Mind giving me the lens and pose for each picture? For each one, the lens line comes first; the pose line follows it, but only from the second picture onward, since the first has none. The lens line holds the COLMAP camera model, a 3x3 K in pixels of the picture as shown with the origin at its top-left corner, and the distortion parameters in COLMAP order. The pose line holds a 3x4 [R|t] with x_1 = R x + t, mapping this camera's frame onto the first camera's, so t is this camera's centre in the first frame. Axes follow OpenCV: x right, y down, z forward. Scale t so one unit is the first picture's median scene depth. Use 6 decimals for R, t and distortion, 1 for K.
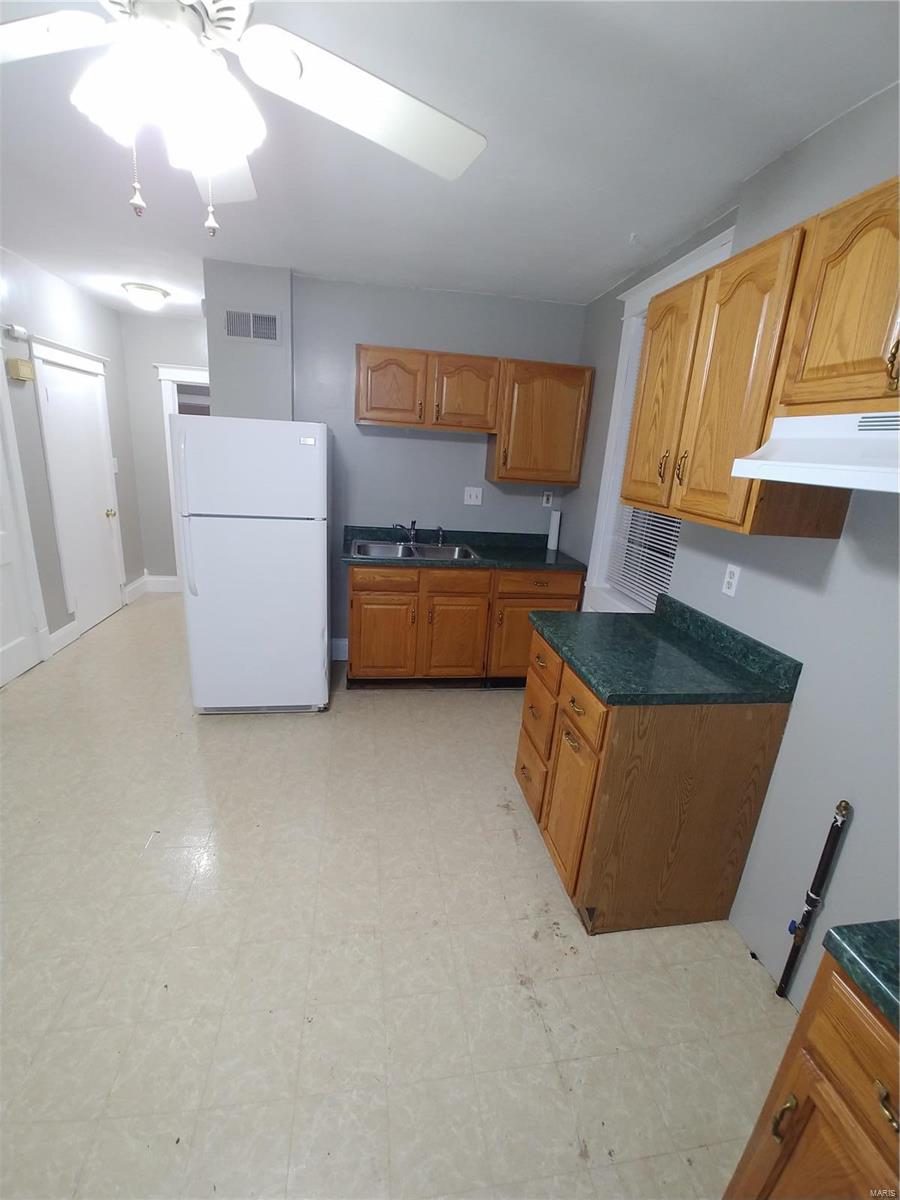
lens RADIAL K [[520.4, 0, 447.6], [0, 520.4, 601.4], [0, 0, 1]] dist [-0.023073, 0.000924]
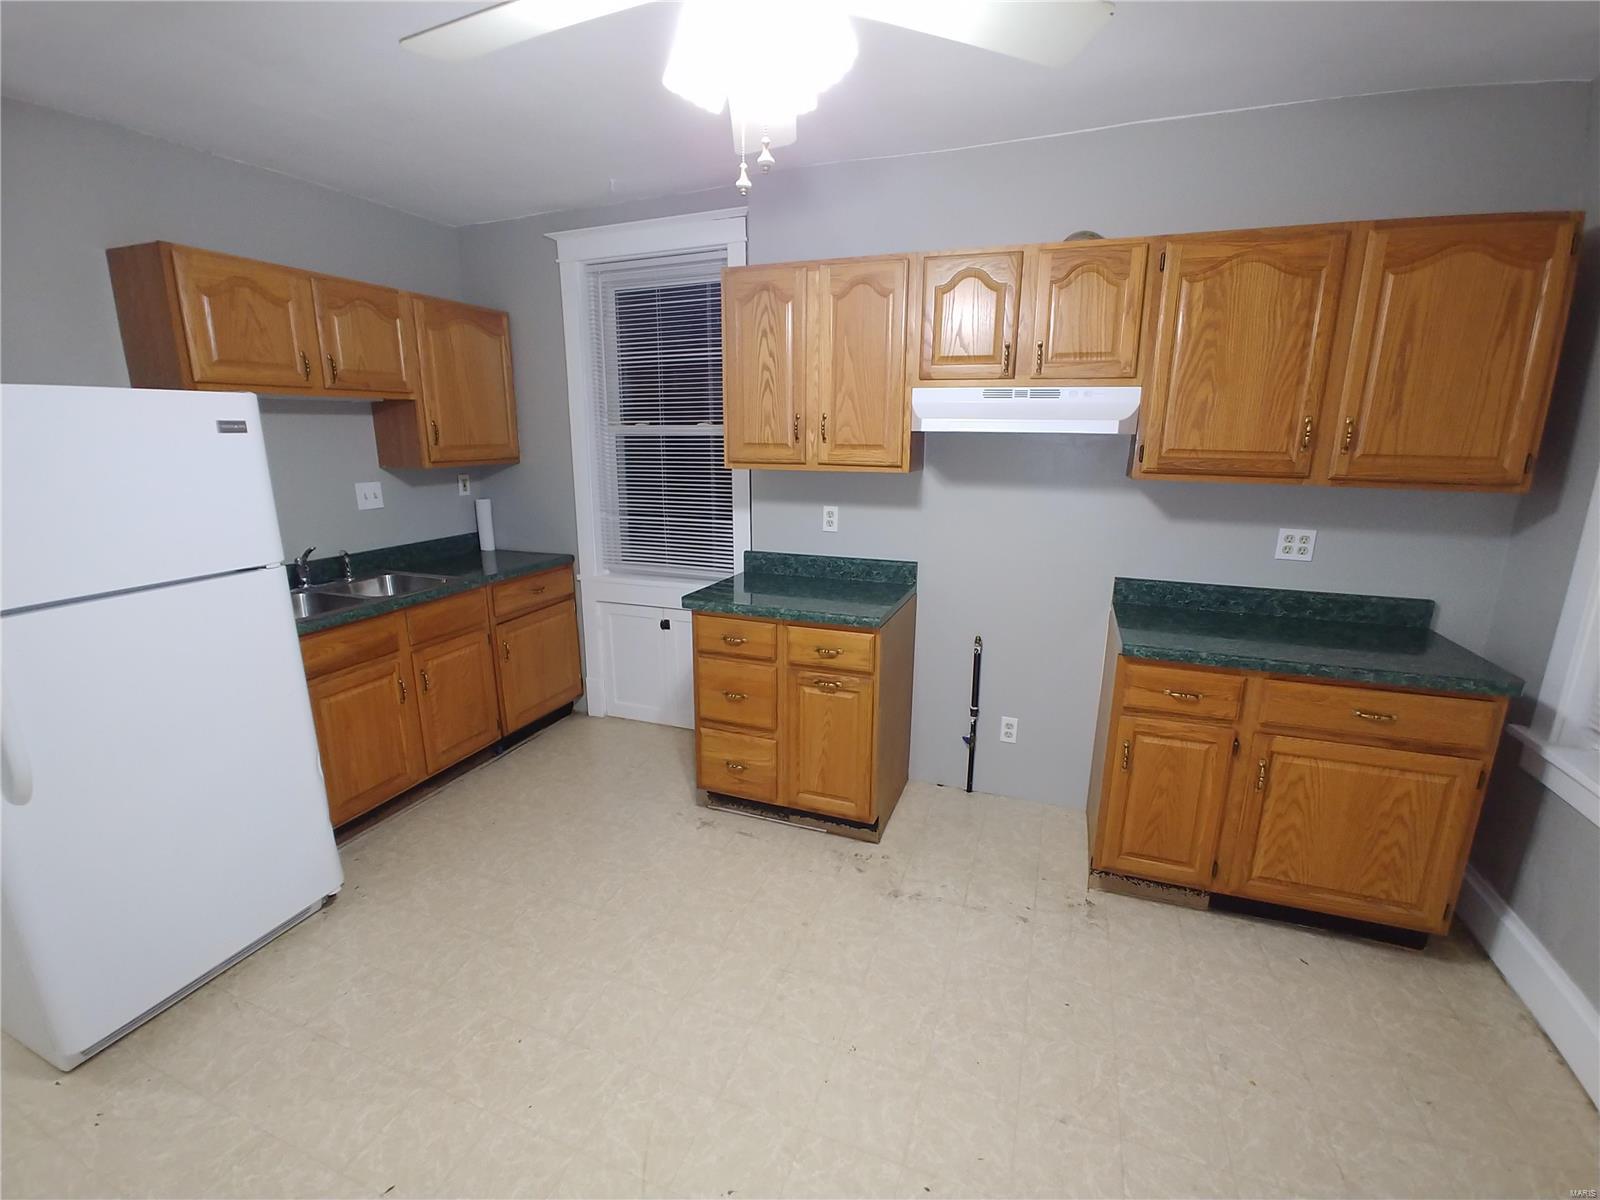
lens RADIAL K [[693.8, 0, 804.6], [0, 693.8, 597.0], [0, 0, 1]] dist [-0.023073, 0.000924]
pose [[0.492935, -0.264766, 0.828803, -0.509516], [0.271828, 0.951756, 0.142373, -0.067911], [-0.826513, 0.155111, 0.541125, 0.129017]]
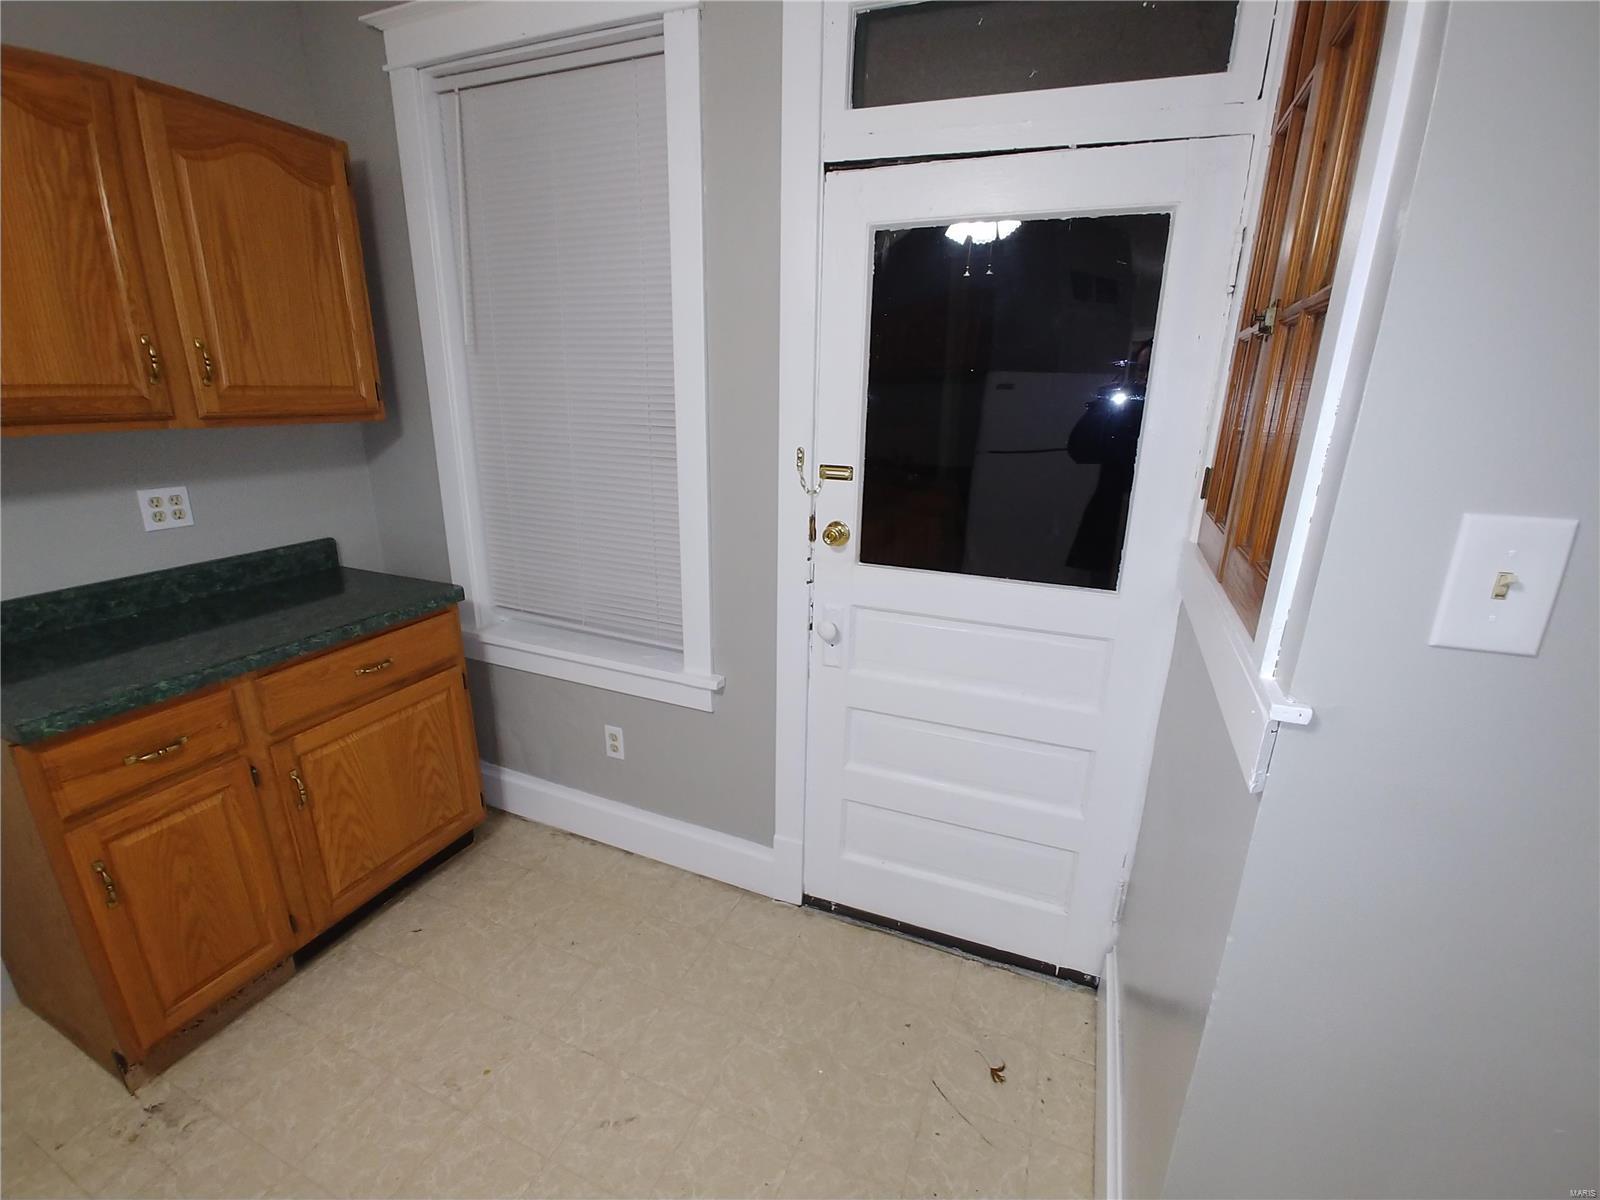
lens RADIAL K [[693.8, 0, 802.3], [0, 693.8, 596.6], [0, 0, 1]] dist [-0.023073, 0.000924]
pose [[-0.849725, -0.231150, 0.473854, -0.355531], [0.073848, 0.837726, 0.541074, -0.077710], [-0.522029, 0.494757, -0.694767, 0.235287]]
